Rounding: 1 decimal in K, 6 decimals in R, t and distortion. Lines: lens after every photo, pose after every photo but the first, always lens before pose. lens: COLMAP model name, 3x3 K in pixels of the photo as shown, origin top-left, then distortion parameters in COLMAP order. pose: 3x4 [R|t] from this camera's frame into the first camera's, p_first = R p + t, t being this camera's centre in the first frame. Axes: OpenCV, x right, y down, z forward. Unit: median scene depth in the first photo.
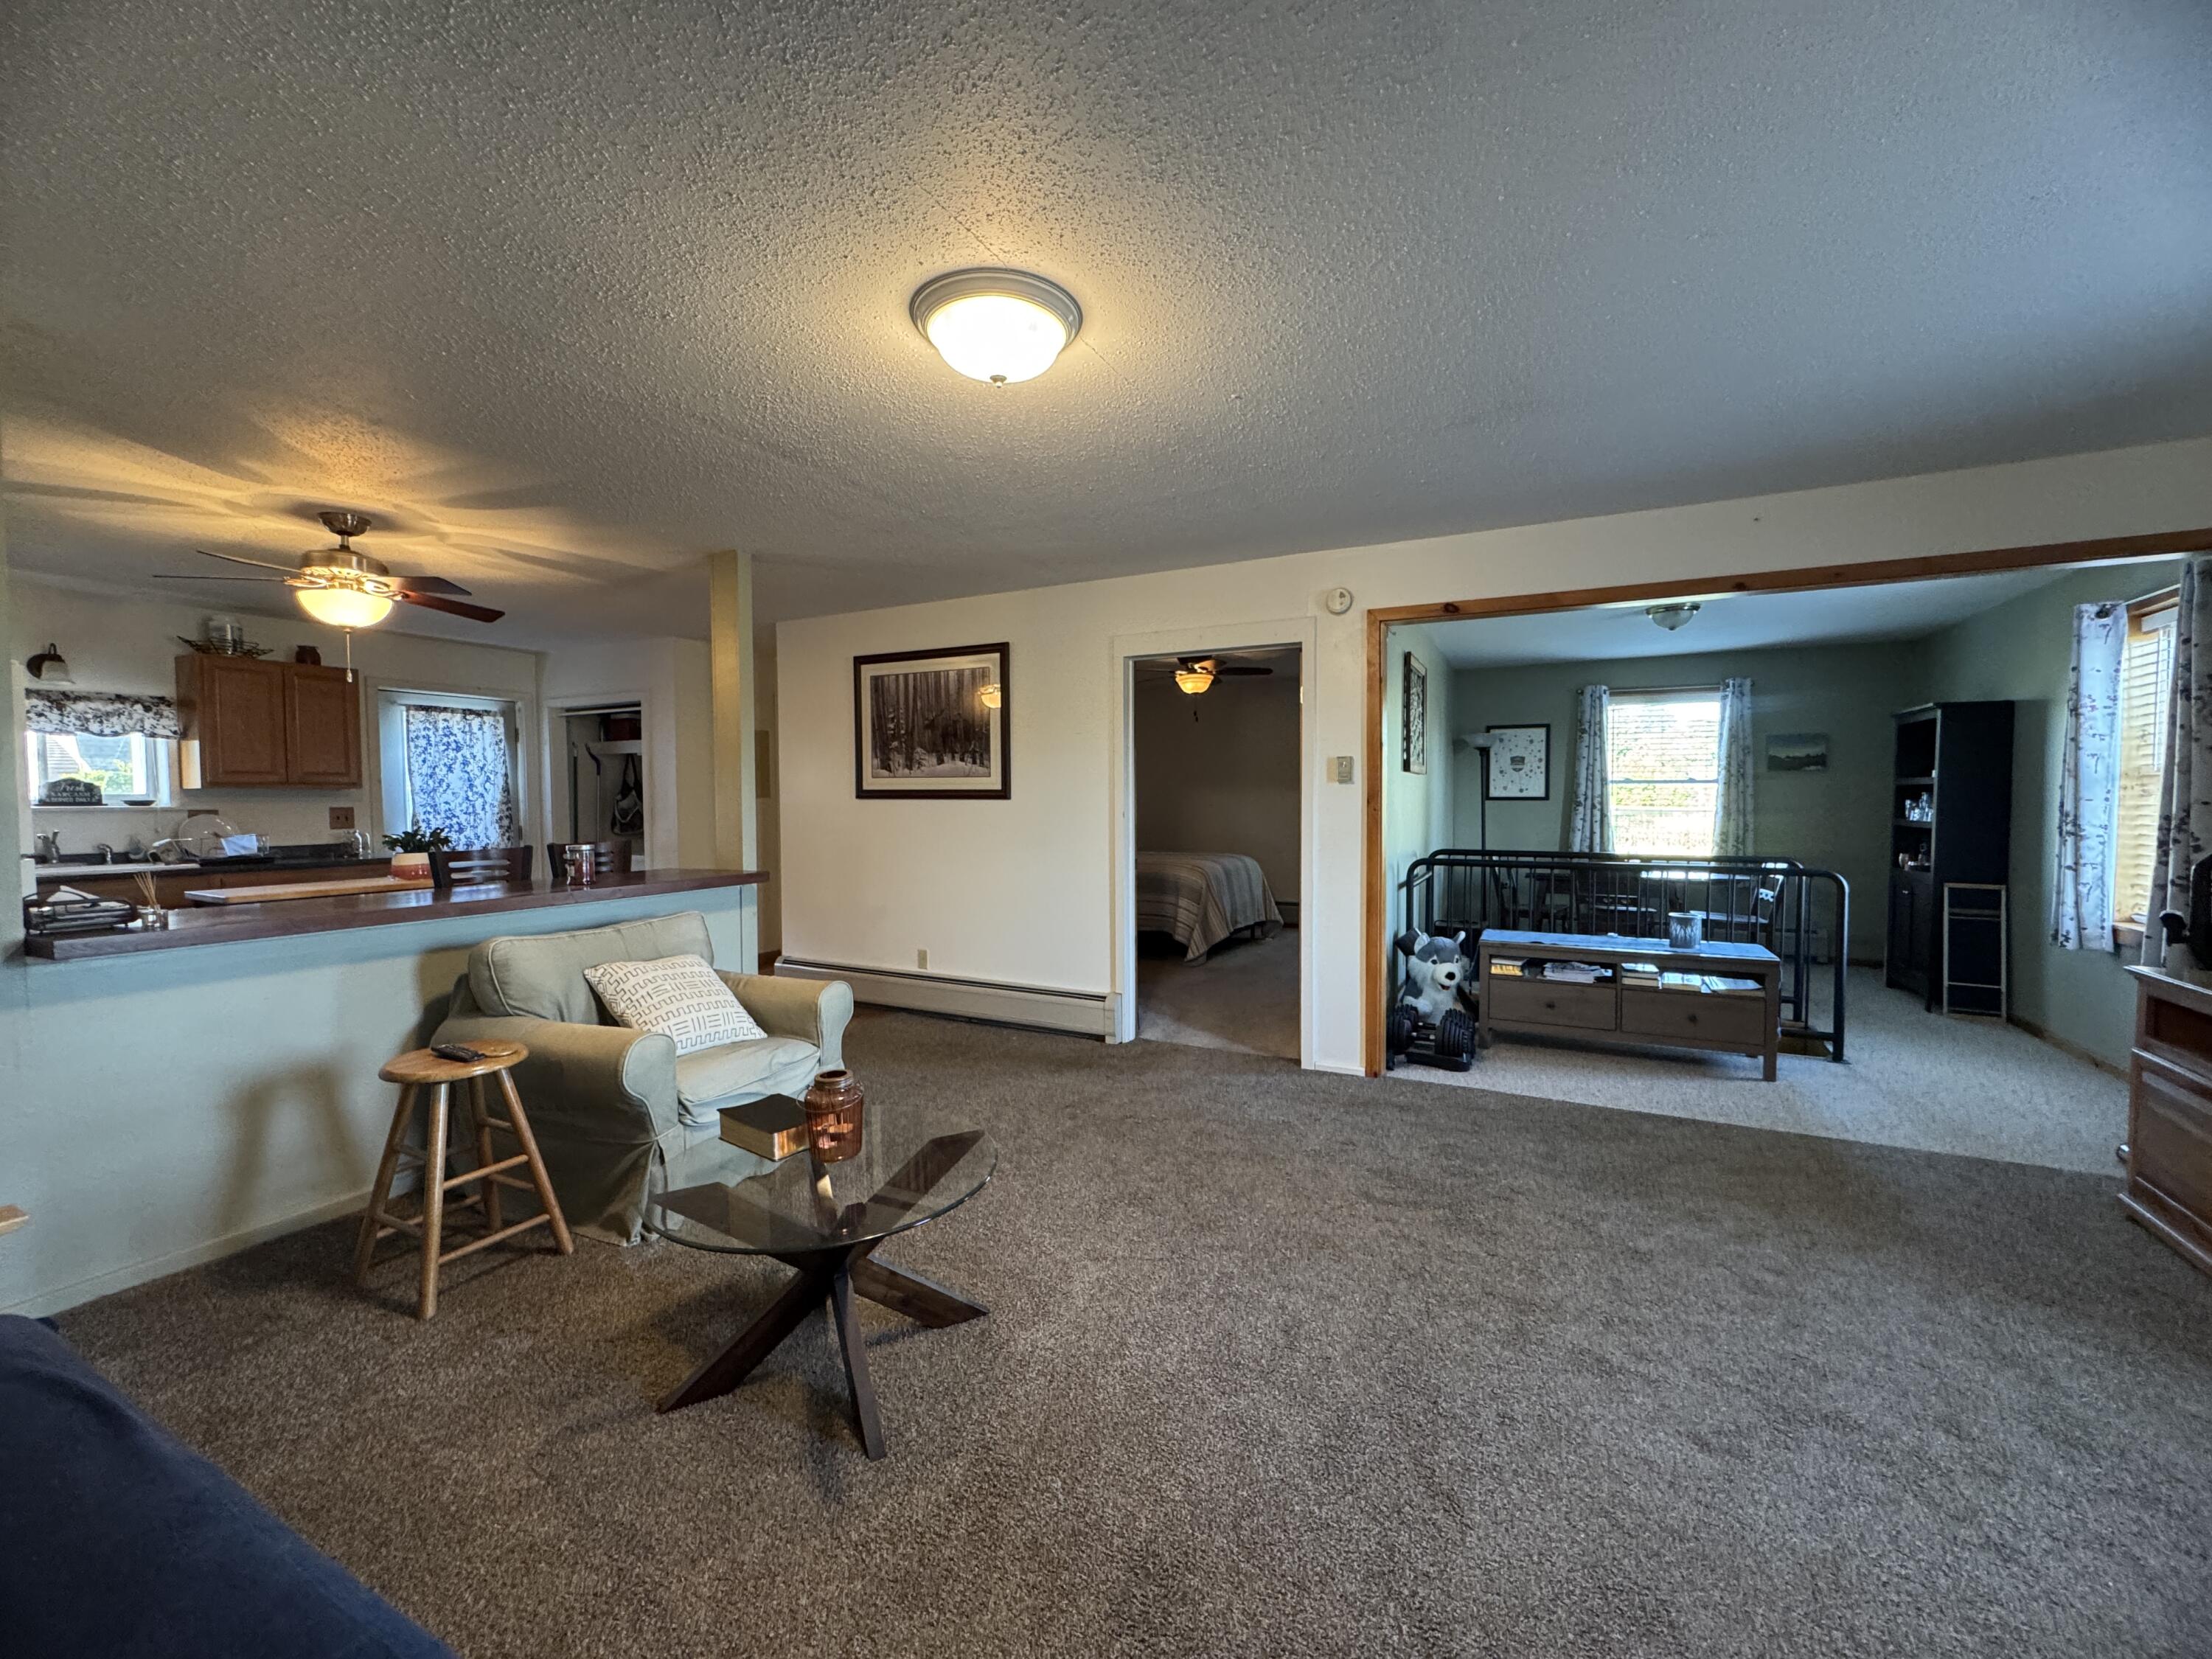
lens RADIAL K [[883.4, 0, 1105.6], [0, 883.4, 825.8], [0, 0, 1]] dist [-0.000323, -0.000399]
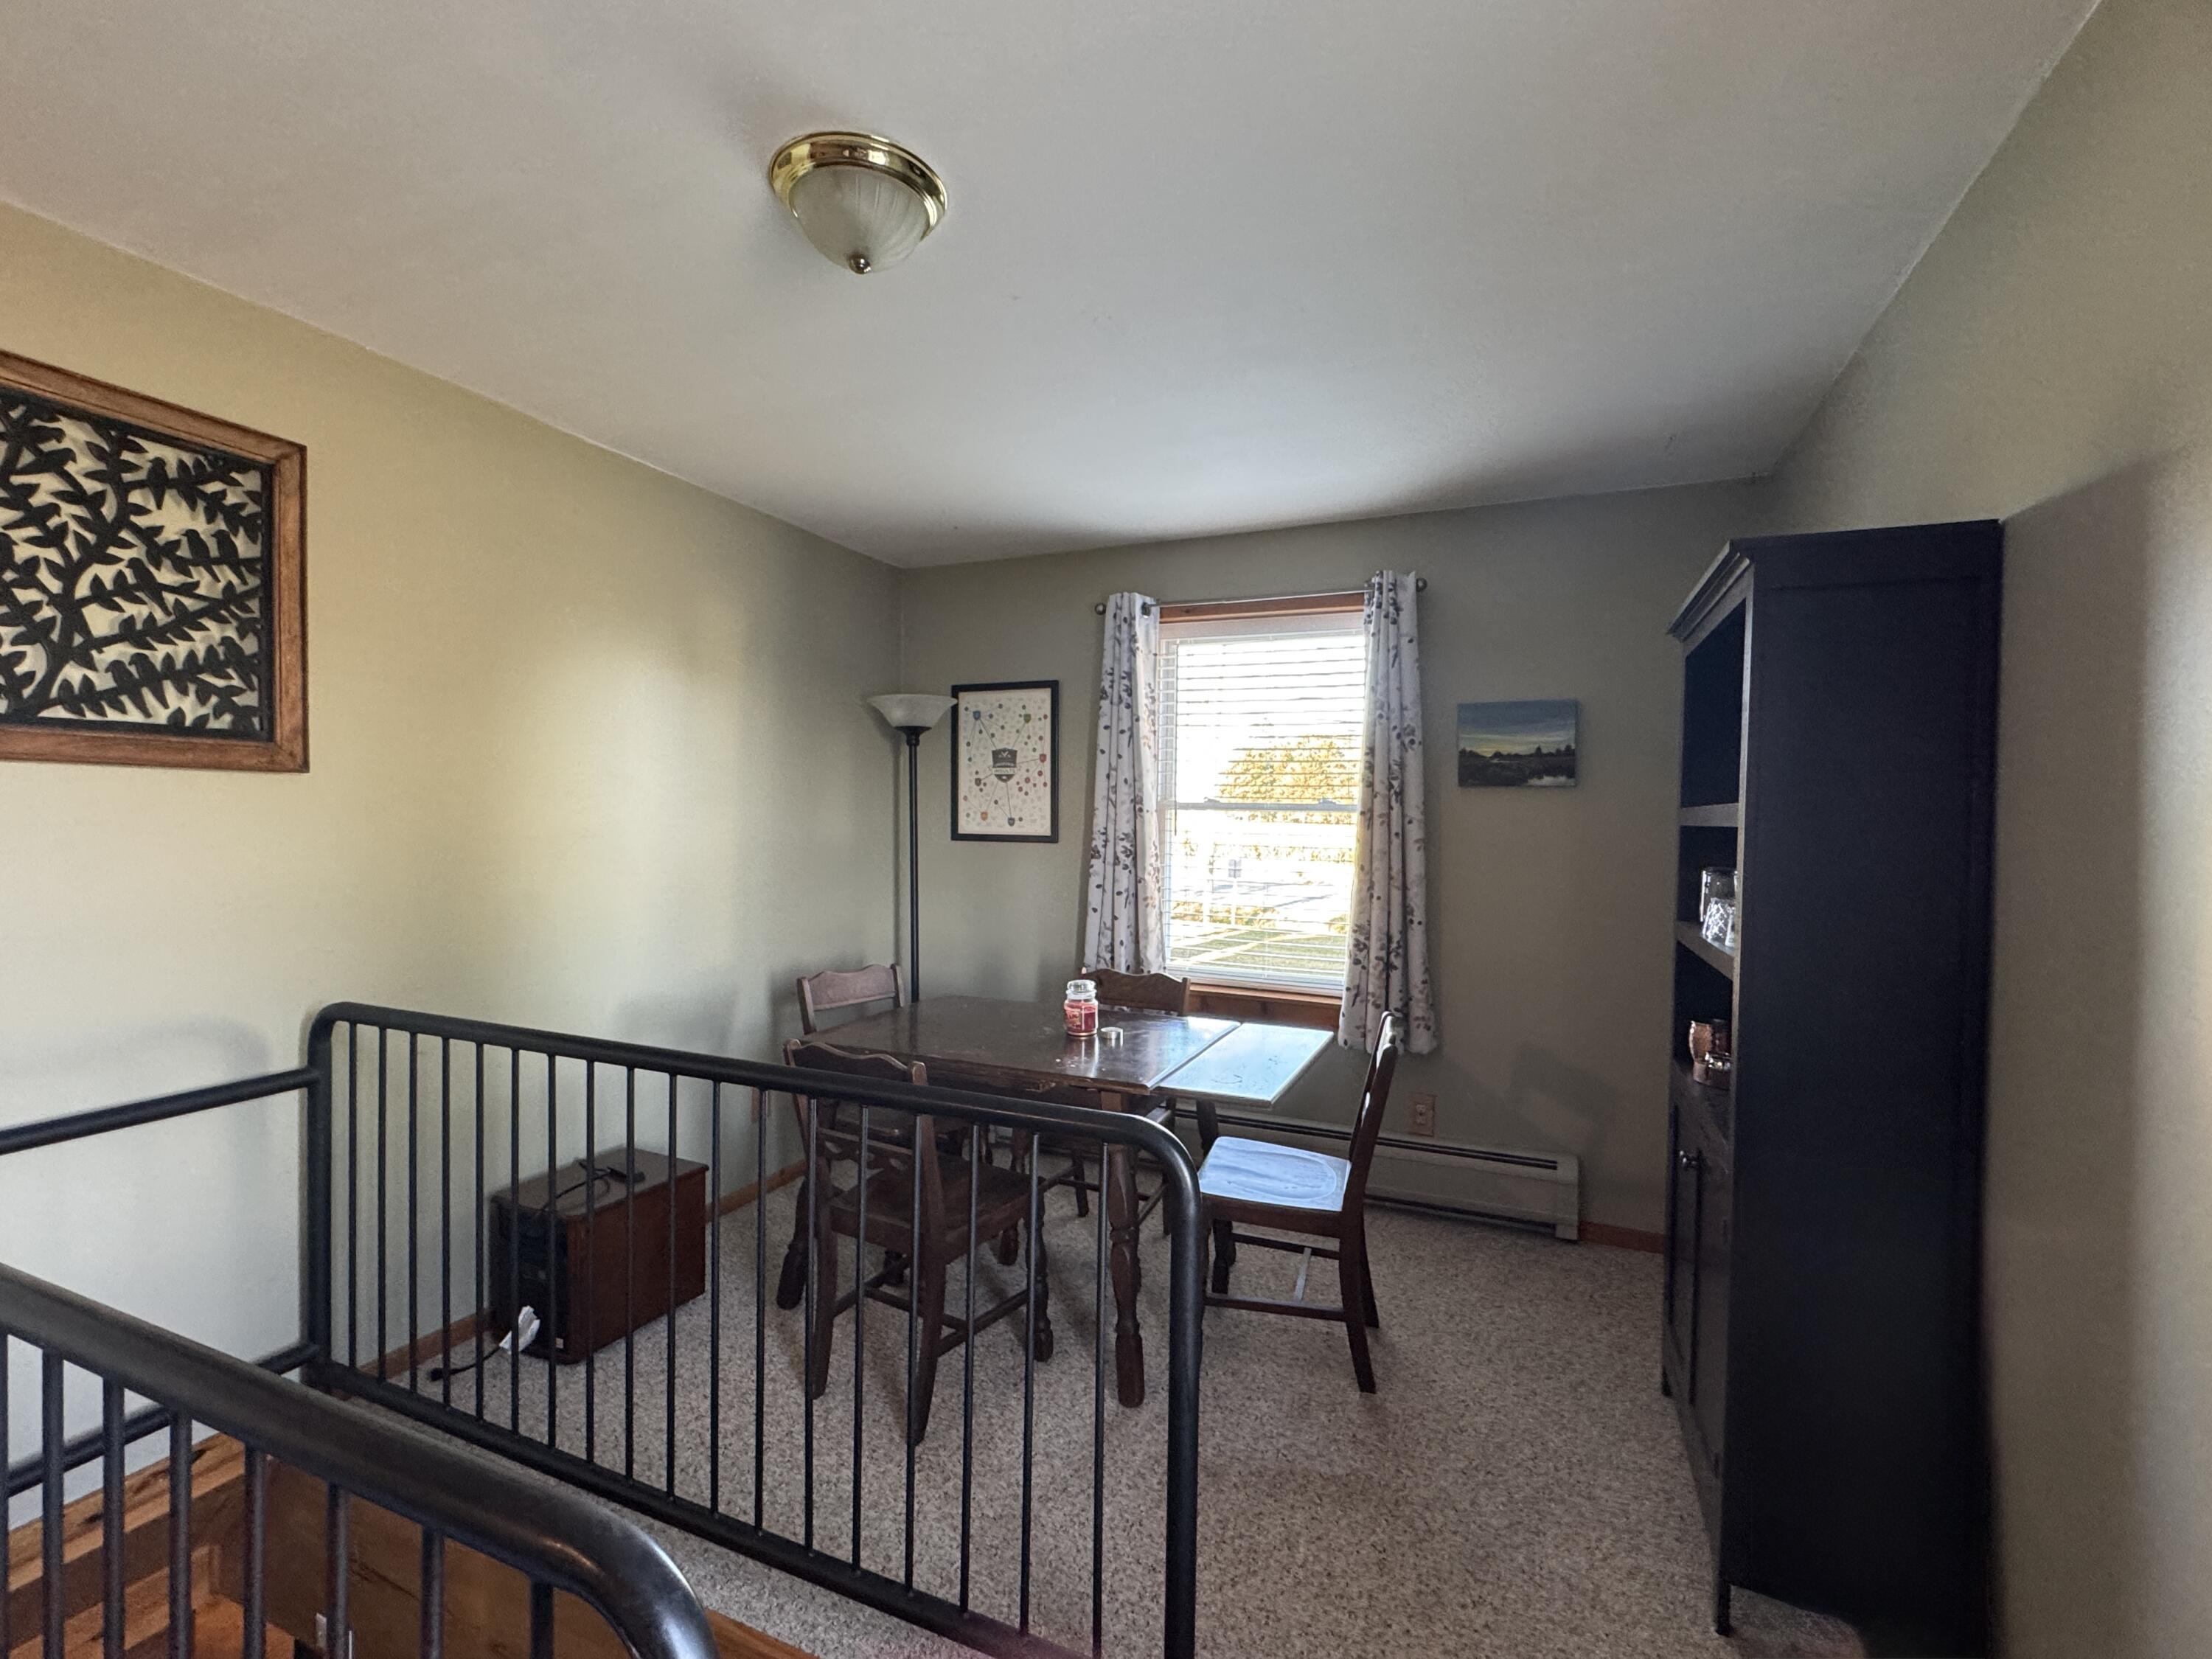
lens RADIAL K [[993.2, 0, 1107.3], [0, 993.2, 823.1], [0, 0, 1]] dist [-0.000530, -0.000107]
pose [[0.997852, 0.010838, 0.064604, 0.511221], [-0.009640, 0.999776, -0.018828, -0.030922], [-0.064794, 0.018165, 0.997733, 0.490419]]
